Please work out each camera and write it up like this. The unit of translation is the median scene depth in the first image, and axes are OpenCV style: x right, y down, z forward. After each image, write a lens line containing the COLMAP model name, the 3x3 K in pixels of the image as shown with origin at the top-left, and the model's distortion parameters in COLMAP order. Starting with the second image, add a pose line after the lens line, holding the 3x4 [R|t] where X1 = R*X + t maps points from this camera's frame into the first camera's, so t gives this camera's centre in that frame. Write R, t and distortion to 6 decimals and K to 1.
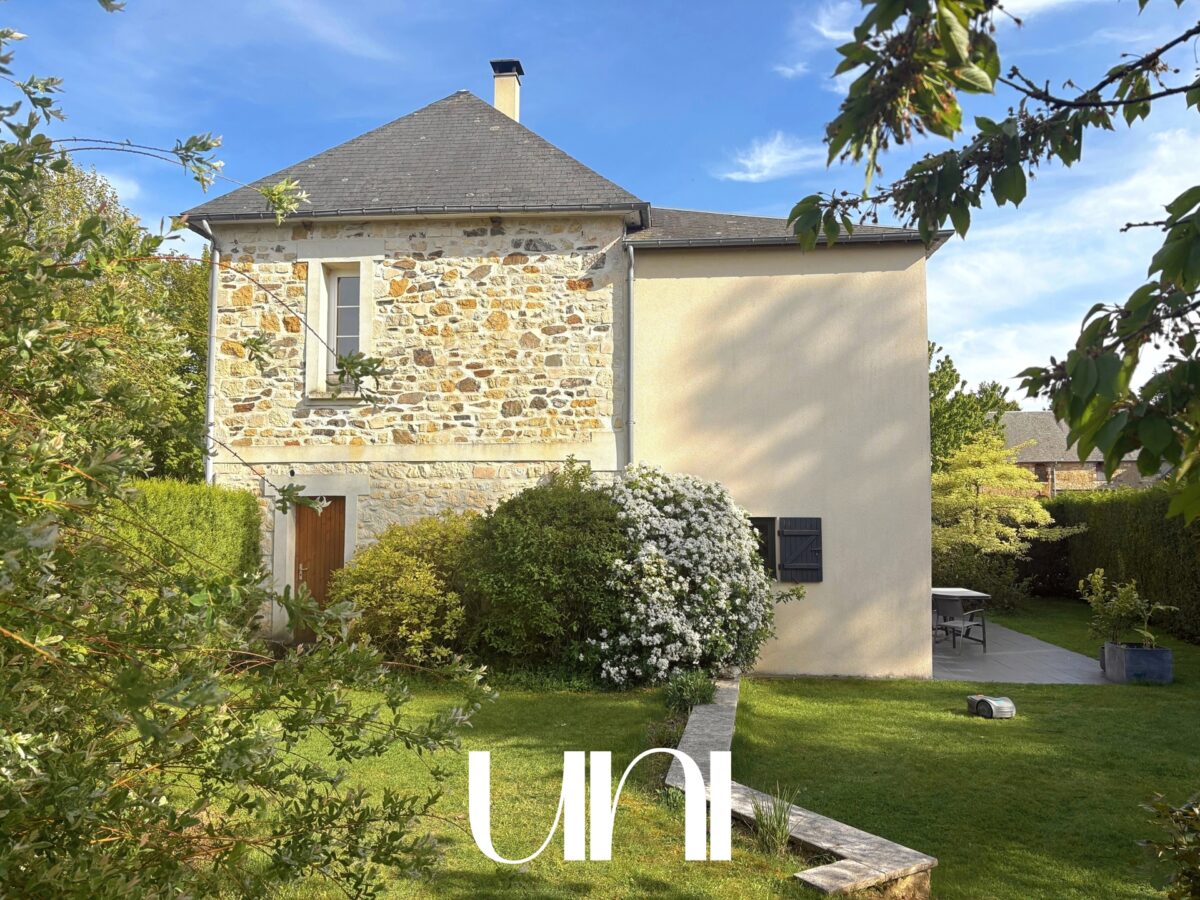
lens RADIAL K [[913.2, 0, 603.1], [0, 913.2, 457.3], [0, 0, 1]] dist [0.153906, -0.231574]
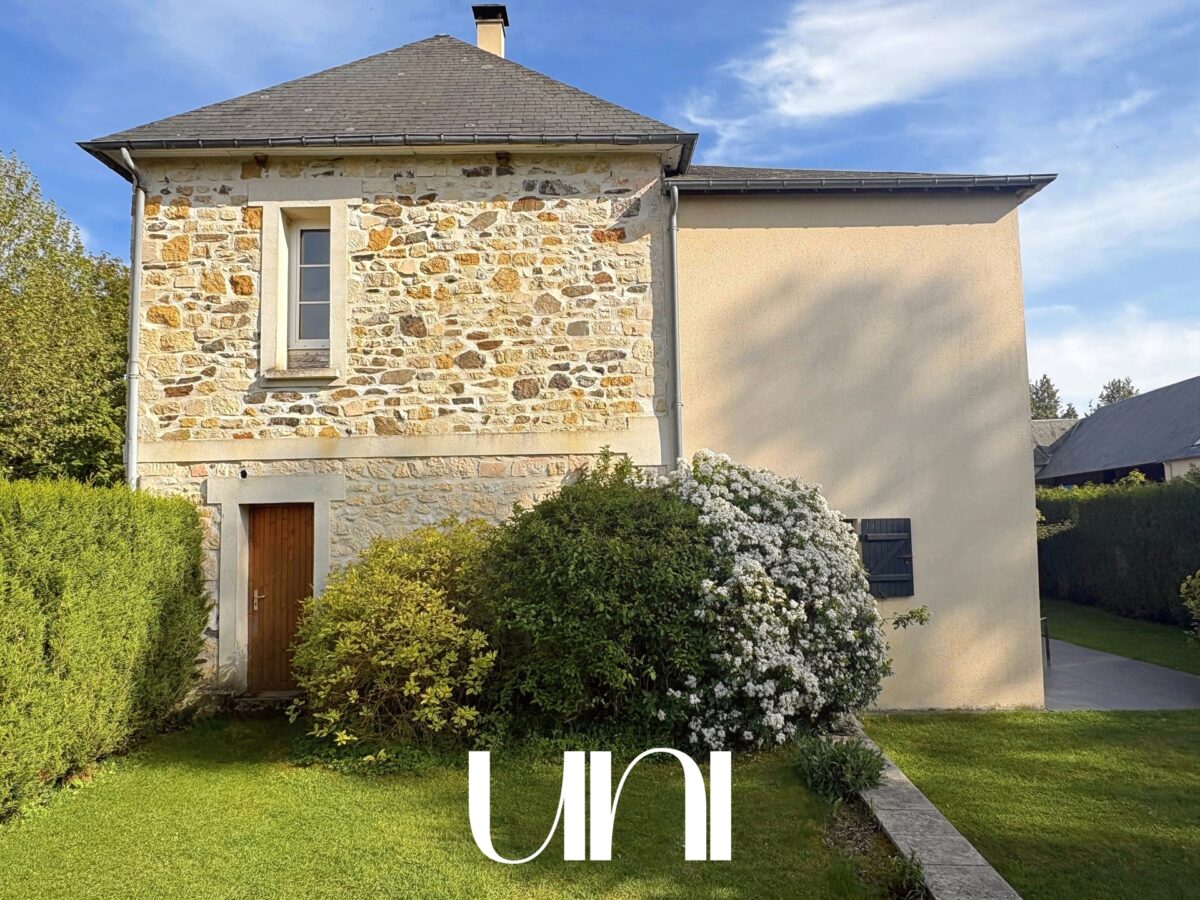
lens RADIAL K [[818.4, 0, 600.3], [0, 818.4, 460.4], [0, 0, 1]] dist [-0.010446, 0.092873]
pose [[0.994811, -0.012433, 0.100978, -0.108099], [0.013866, 0.999813, -0.013498, 0.019105], [-0.100791, 0.014828, 0.994797, 0.287498]]
